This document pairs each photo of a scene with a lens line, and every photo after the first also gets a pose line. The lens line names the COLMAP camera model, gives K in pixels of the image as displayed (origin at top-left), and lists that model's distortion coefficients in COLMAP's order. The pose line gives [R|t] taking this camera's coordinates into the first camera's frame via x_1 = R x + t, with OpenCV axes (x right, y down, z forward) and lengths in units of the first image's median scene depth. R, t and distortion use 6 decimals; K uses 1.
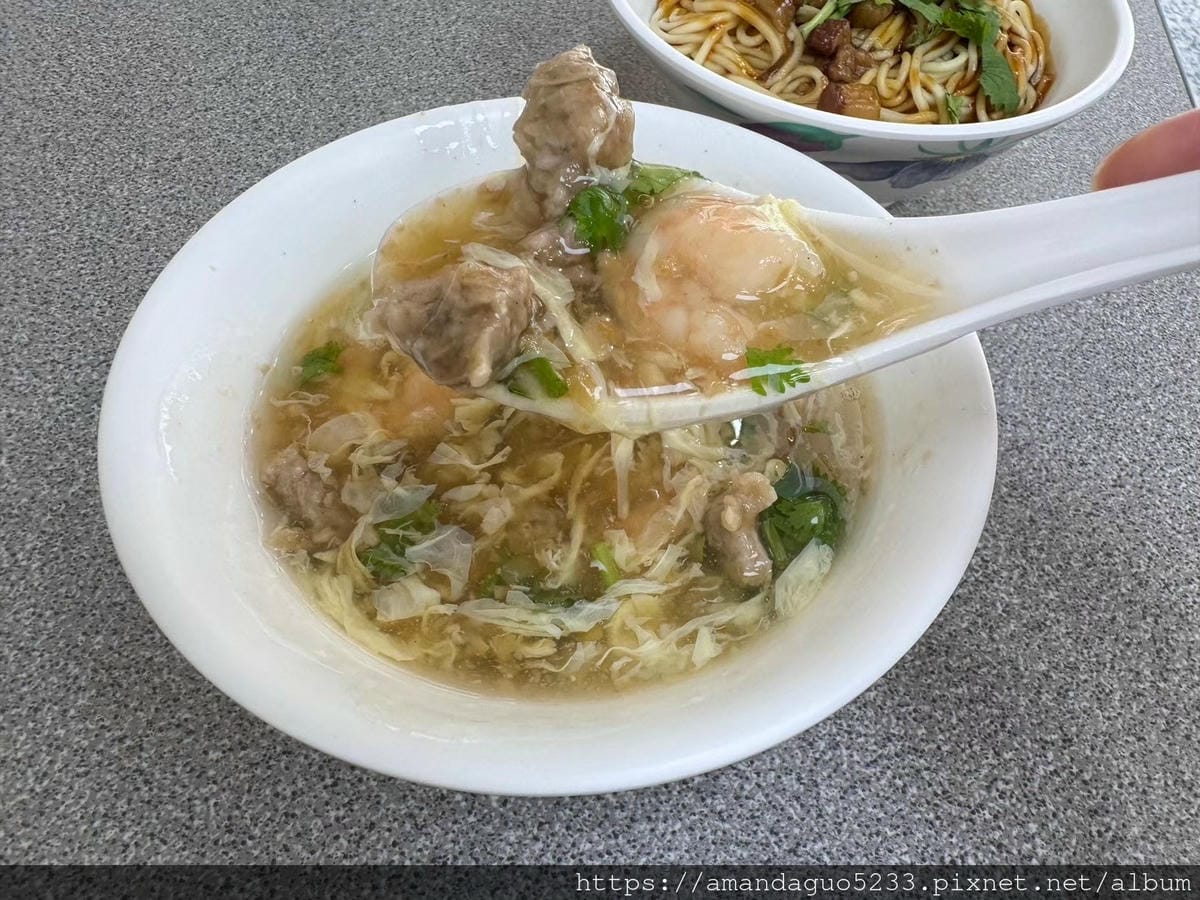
lens RADIAL K [[839.2, 0, 703.0], [0, 839.2, 441.4], [0, 0, 1]] dist [-0.001355, -0.000143]
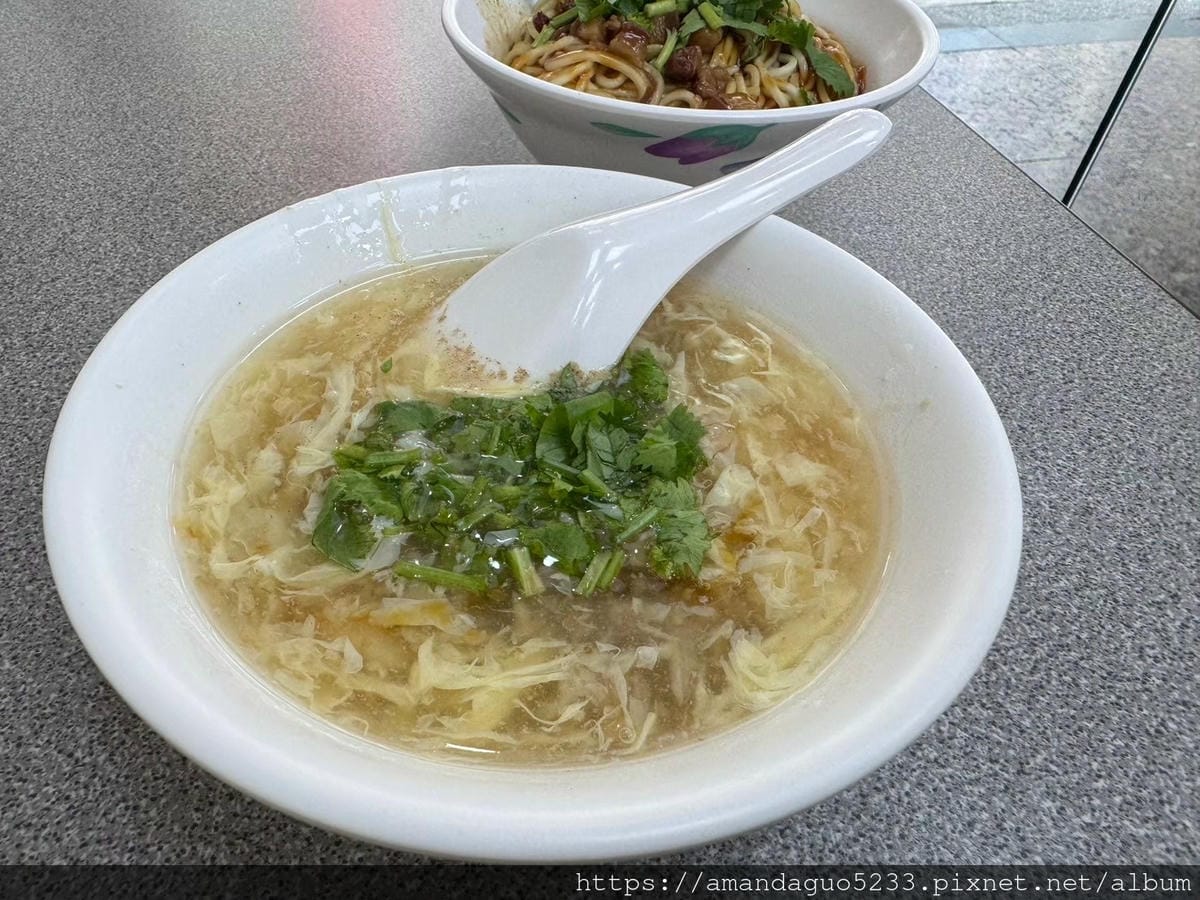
lens RADIAL K [[839.2, 0, 531.2], [0, 839.2, 449.9], [0, 0, 1]] dist [-0.001355, -0.000143]
pose [[0.948699, -0.266867, 0.169565, -0.414497], [0.288075, 0.950596, -0.115672, 0.069726], [-0.130319, 0.158585, 0.978707, 0.054233]]
